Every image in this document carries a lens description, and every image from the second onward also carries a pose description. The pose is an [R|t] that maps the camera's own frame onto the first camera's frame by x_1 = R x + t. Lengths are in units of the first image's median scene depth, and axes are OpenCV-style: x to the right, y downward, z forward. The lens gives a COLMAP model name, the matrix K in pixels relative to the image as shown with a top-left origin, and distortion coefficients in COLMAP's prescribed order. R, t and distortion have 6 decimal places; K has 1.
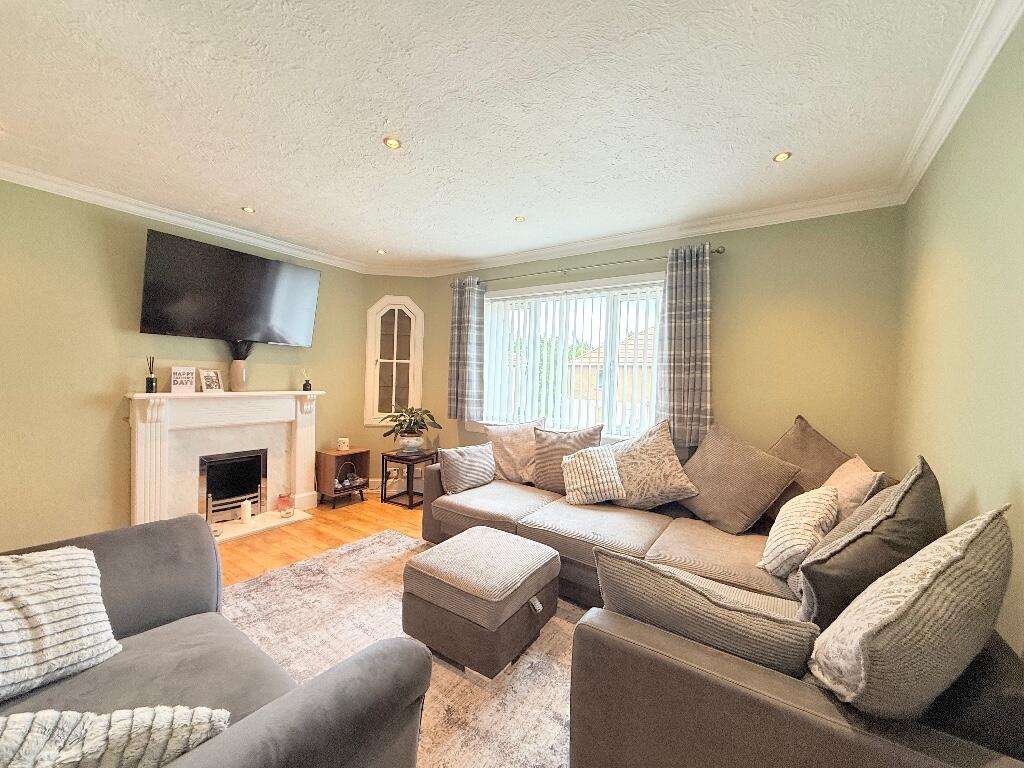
lens RADIAL K [[408.1, 0, 509.2], [0, 408.1, 384.8], [0, 0, 1]] dist [-0.007301, 0.000991]
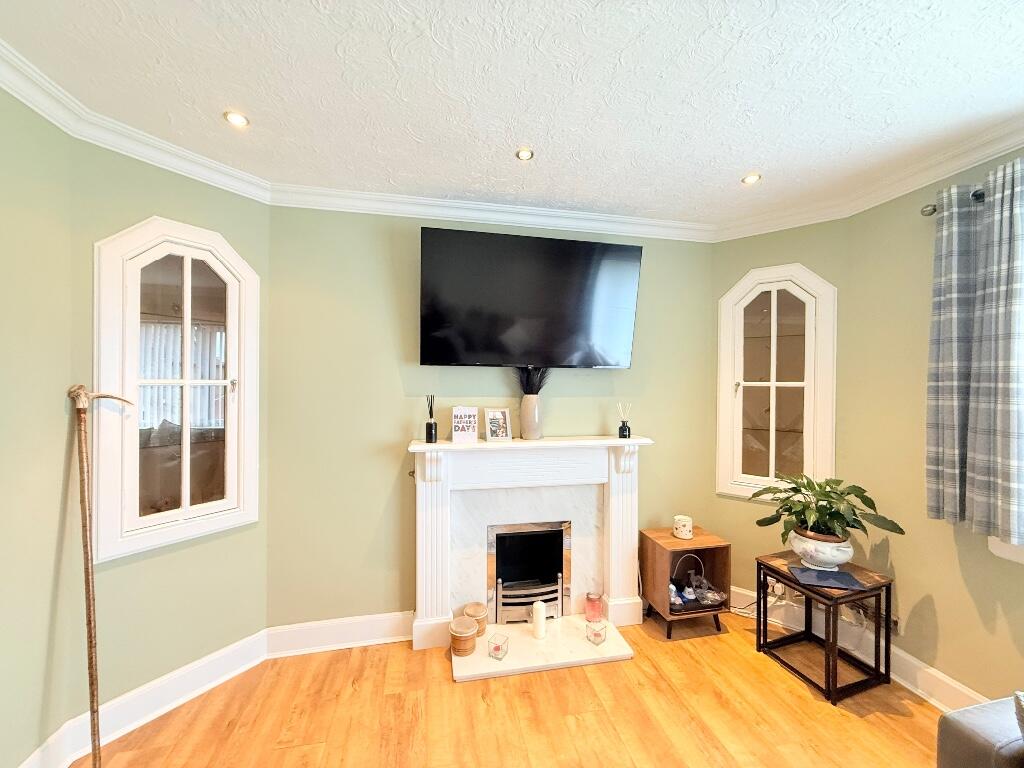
lens RADIAL K [[408.1, 0, 504.8], [0, 408.1, 383.6], [0, 0, 1]] dist [-0.007301, 0.000991]
pose [[0.714688, -0.027049, -0.698920, -0.178494], [0.003319, 0.999372, -0.035284, -0.047128], [0.699436, 0.022898, 0.714329, 0.403650]]
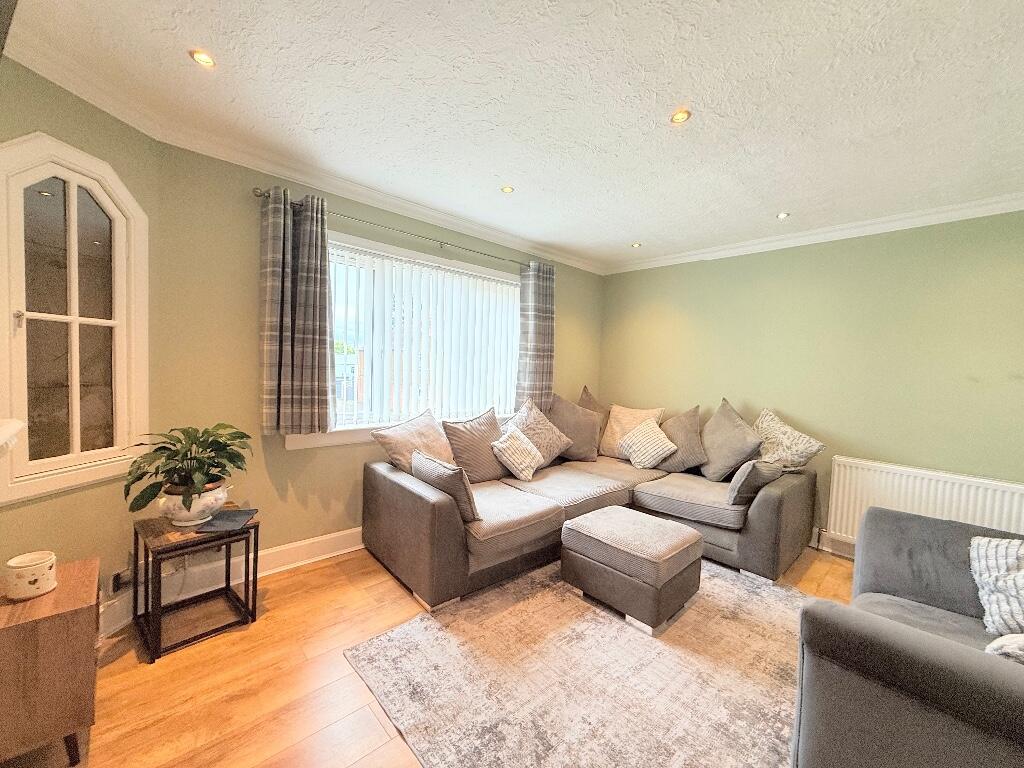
lens RADIAL K [[408.1, 0, 513.2], [0, 408.1, 380.8], [0, 0, 1]] dist [-0.007301, 0.000991]
pose [[0.212315, -0.065840, 0.974981, -0.658009], [-0.016206, 0.997353, 0.070880, -0.039831], [-0.977067, -0.030849, 0.210686, 0.589110]]
